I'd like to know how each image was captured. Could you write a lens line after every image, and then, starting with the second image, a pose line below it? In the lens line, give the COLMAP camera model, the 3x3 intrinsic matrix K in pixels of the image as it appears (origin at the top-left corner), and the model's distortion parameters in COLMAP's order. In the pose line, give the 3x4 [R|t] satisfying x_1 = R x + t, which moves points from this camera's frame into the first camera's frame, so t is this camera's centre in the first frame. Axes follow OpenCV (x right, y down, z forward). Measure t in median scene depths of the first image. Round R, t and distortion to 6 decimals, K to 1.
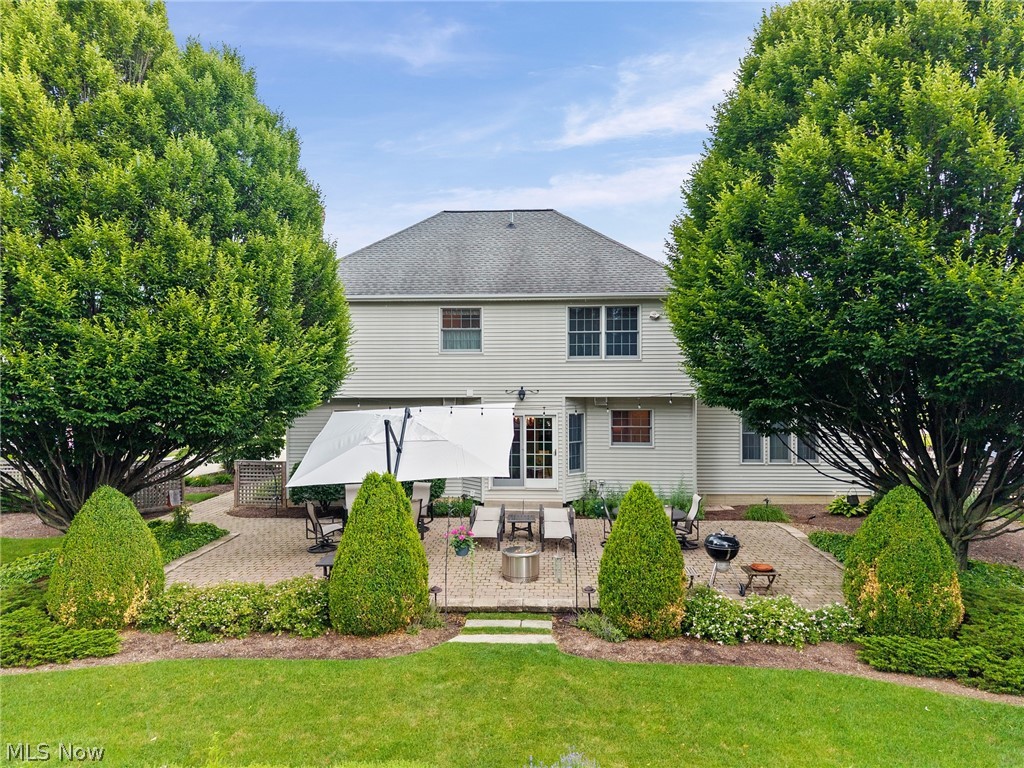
lens RADIAL K [[668.7, 0, 512.0], [0, 668.7, 384.0], [0, 0, 1]] dist [-0.040849, 0.042140]
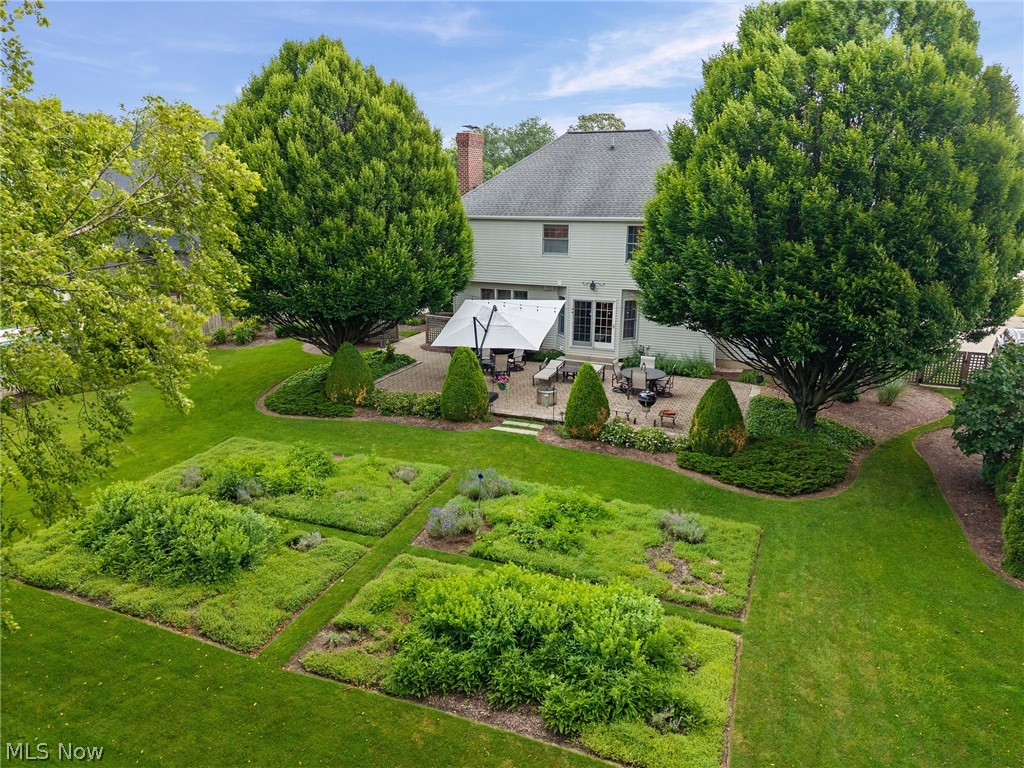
lens RADIAL K [[688.9, 0, 512.0], [0, 688.9, 384.0], [0, 0, 1]] dist [0.024431, -0.003452]
pose [[0.936024, 0.097370, -0.338198, 0.636924], [-0.003957, 0.963816, 0.266538, -0.300478], [0.351913, -0.248148, 0.902541, -0.826181]]
